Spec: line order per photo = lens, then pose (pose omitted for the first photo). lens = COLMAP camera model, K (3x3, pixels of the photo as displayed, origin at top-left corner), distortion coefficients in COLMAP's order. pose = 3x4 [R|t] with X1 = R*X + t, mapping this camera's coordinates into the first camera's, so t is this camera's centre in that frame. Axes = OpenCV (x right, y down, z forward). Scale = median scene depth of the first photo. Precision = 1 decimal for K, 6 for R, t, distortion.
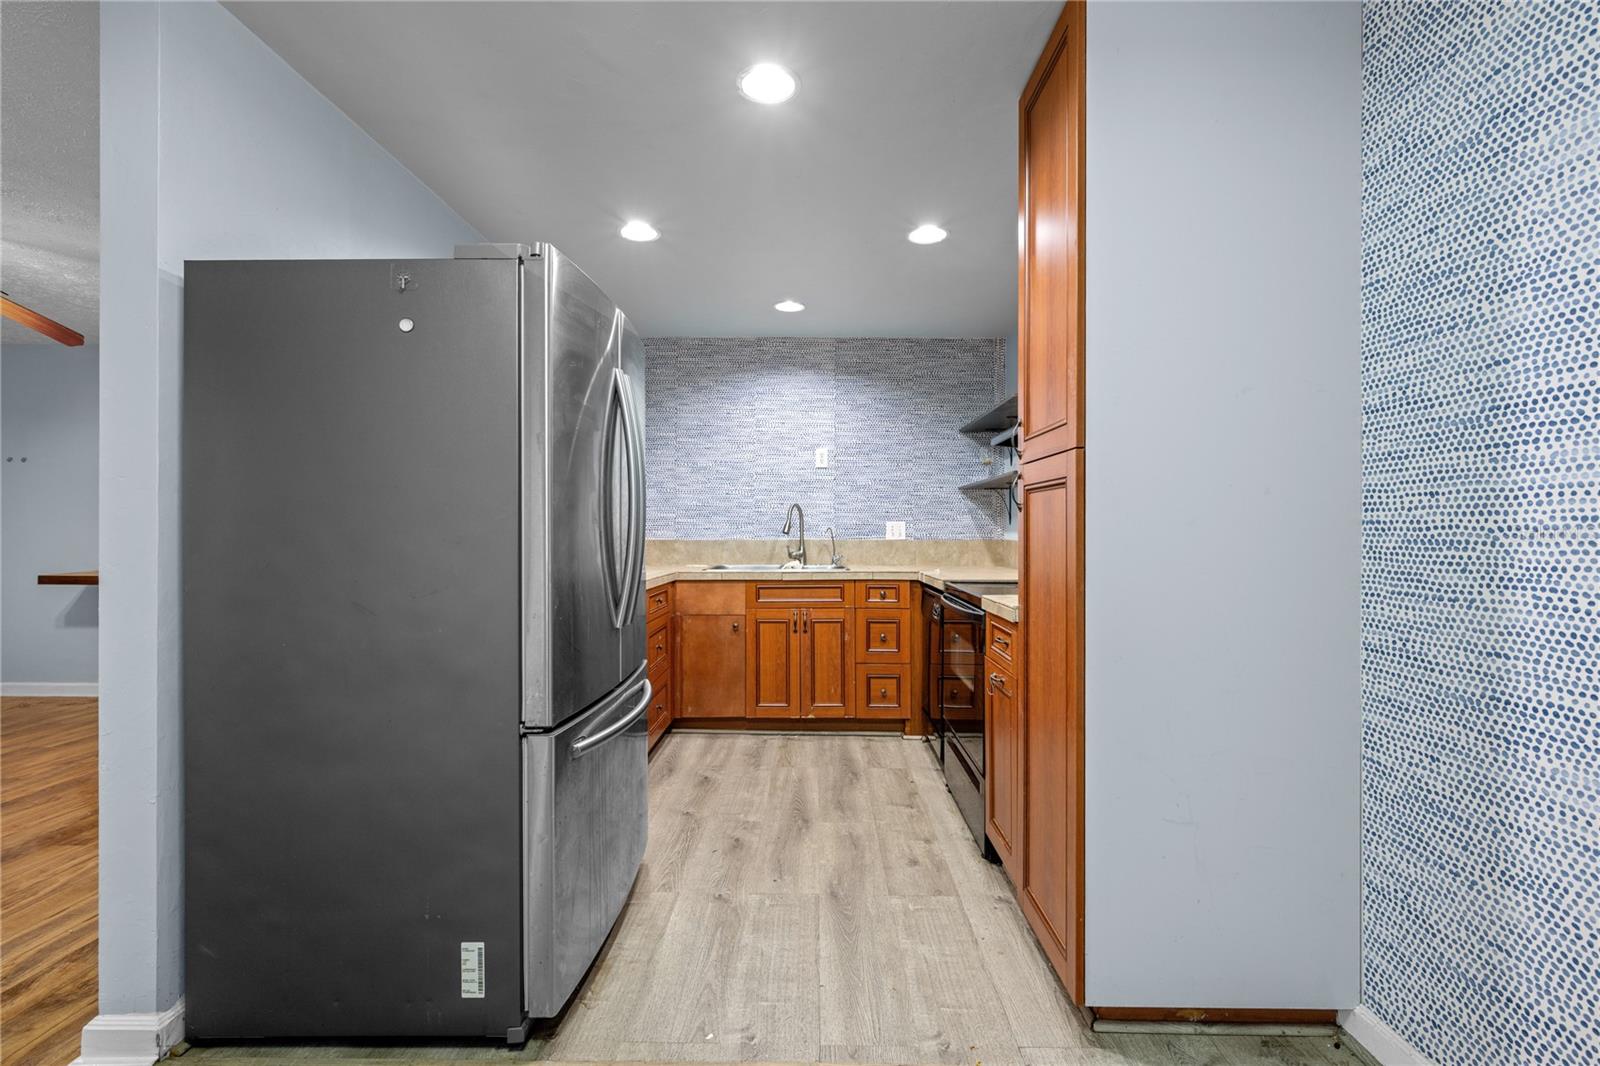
lens RADIAL K [[708.0, 0, 806.5], [0, 708.0, 528.7], [0, 0, 1]] dist [0.000337, 0.000222]
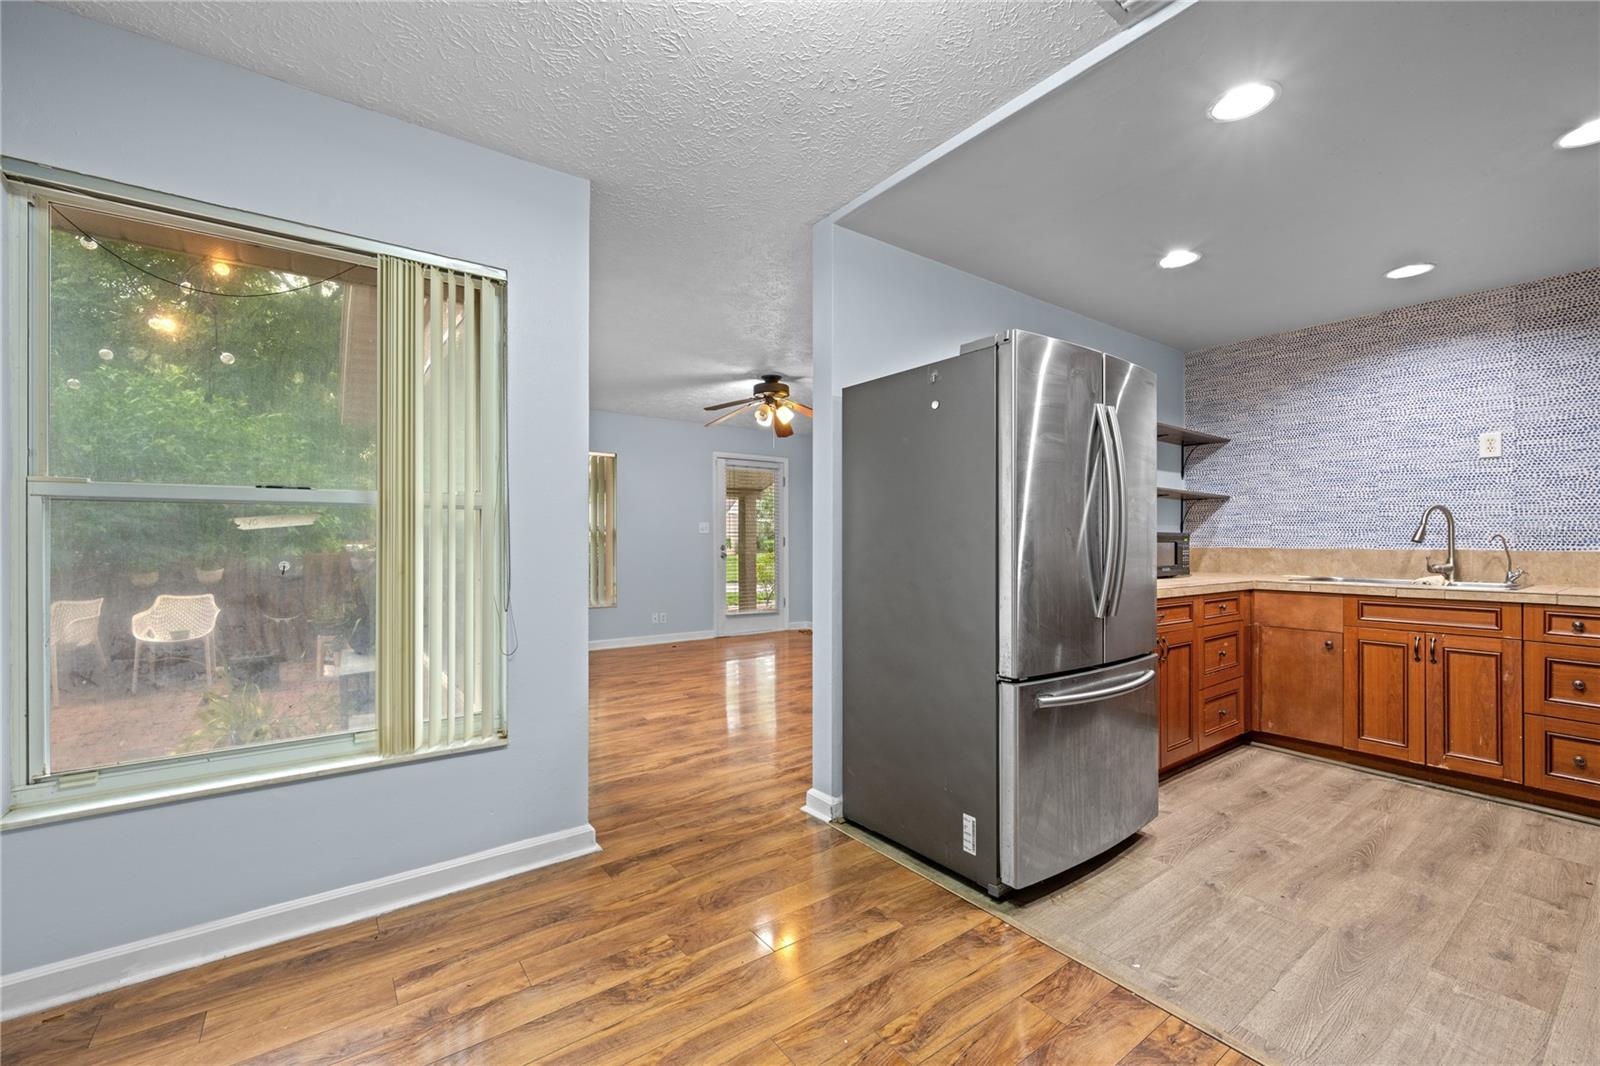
lens RADIAL K [[663.2, 0, 805.3], [0, 663.2, 537.0], [0, 0, 1]] dist [-0.001650, -0.000001]
pose [[0.608506, -0.000525, -0.793549, 0.164119], [0.000318, 1.000000, -0.000418, 0.001355], [0.793549, 0.000002, 0.608507, -0.044440]]
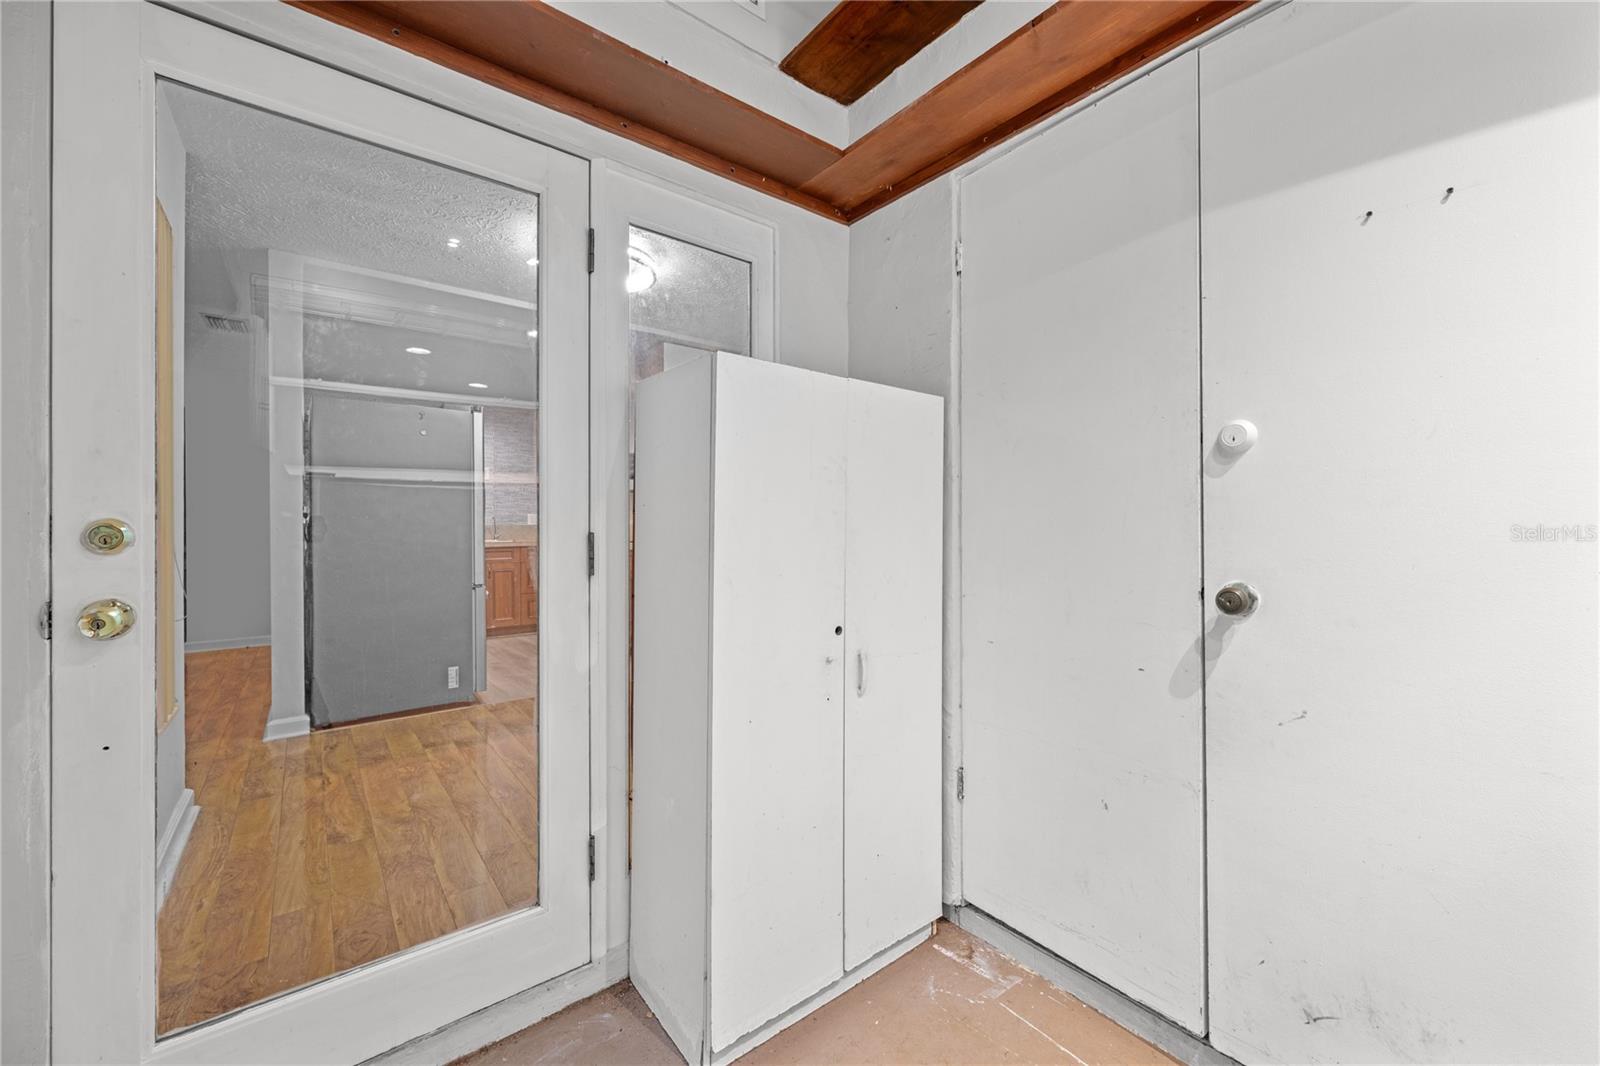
lens RADIAL K [[627.7, 0, 801.2], [0, 627.7, 527.8], [0, 0, 1]] dist [-0.000079, -0.000005]
pose [[0.778621, -0.001737, 0.627492, -0.365656], [-0.000035, 0.999996, 0.002813, 0.021600], [-0.627494, -0.002212, 0.778618, -0.649002]]
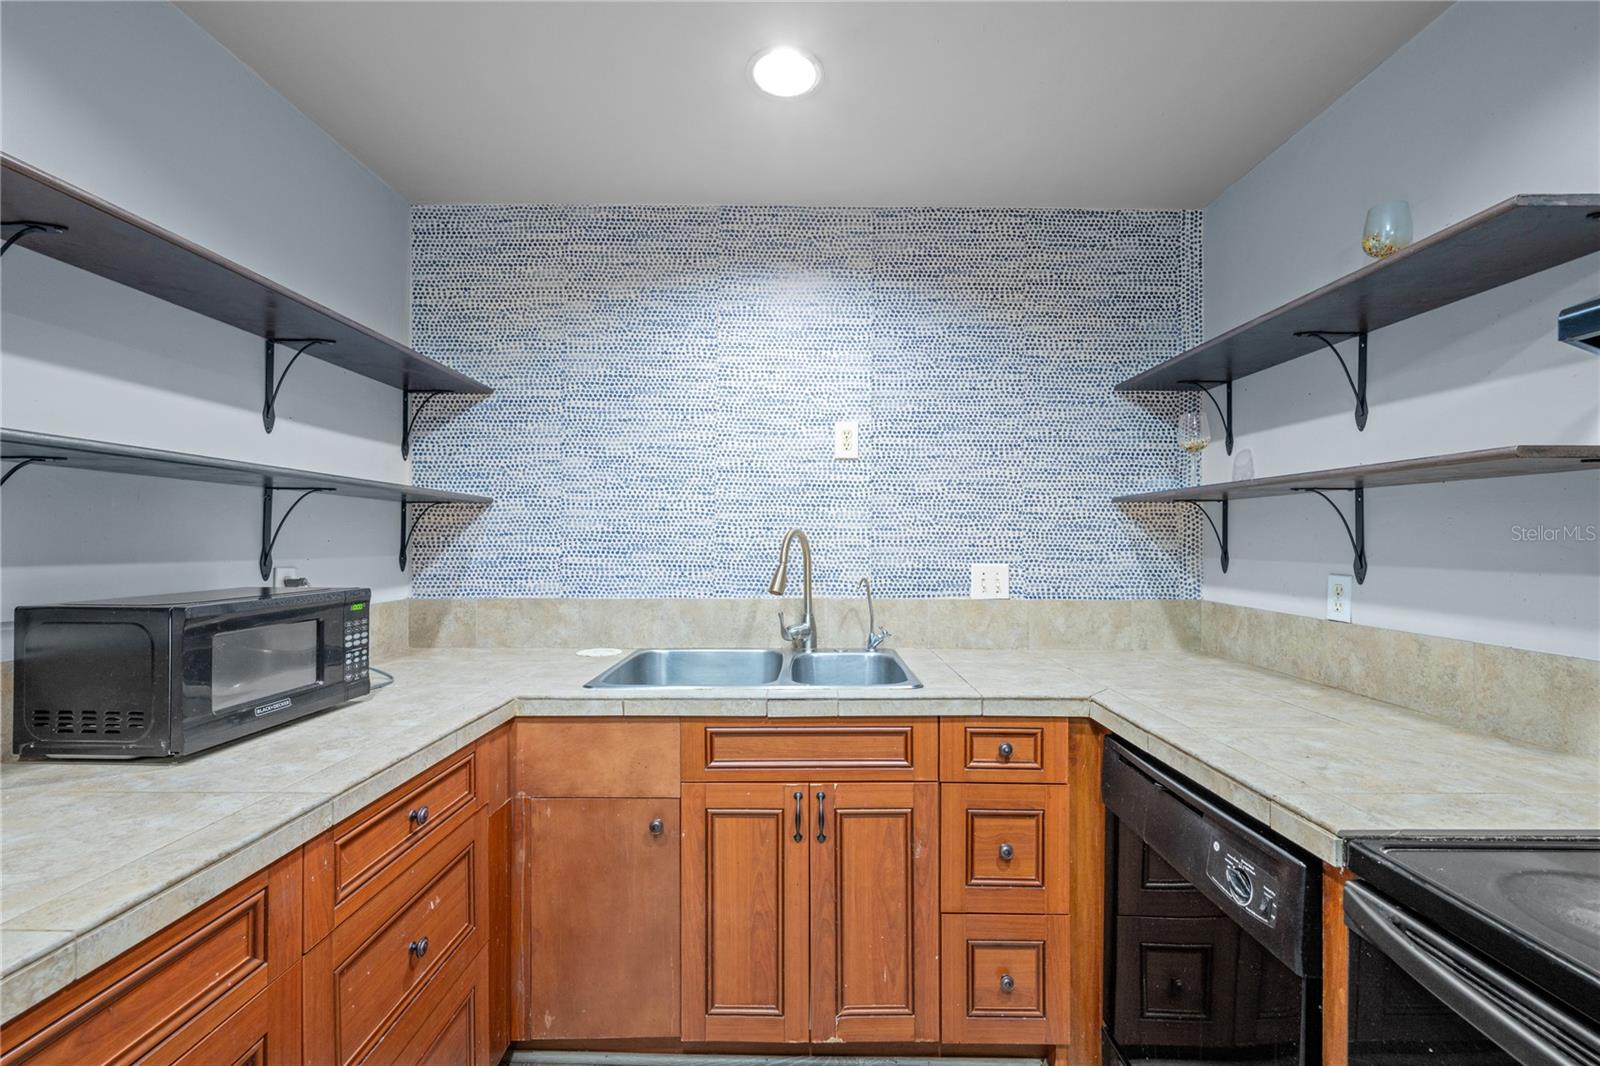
lens RADIAL K [[663.2, 0, 805.3], [0, 663.2, 537.0], [0, 0, 1]] dist [-0.001650, -0.000001]
pose [[0.999910, 0.002390, 0.013237, -0.017127], [-0.002422, 0.999994, 0.002457, -0.035421], [-0.013231, -0.002489, 0.999909, 0.604781]]
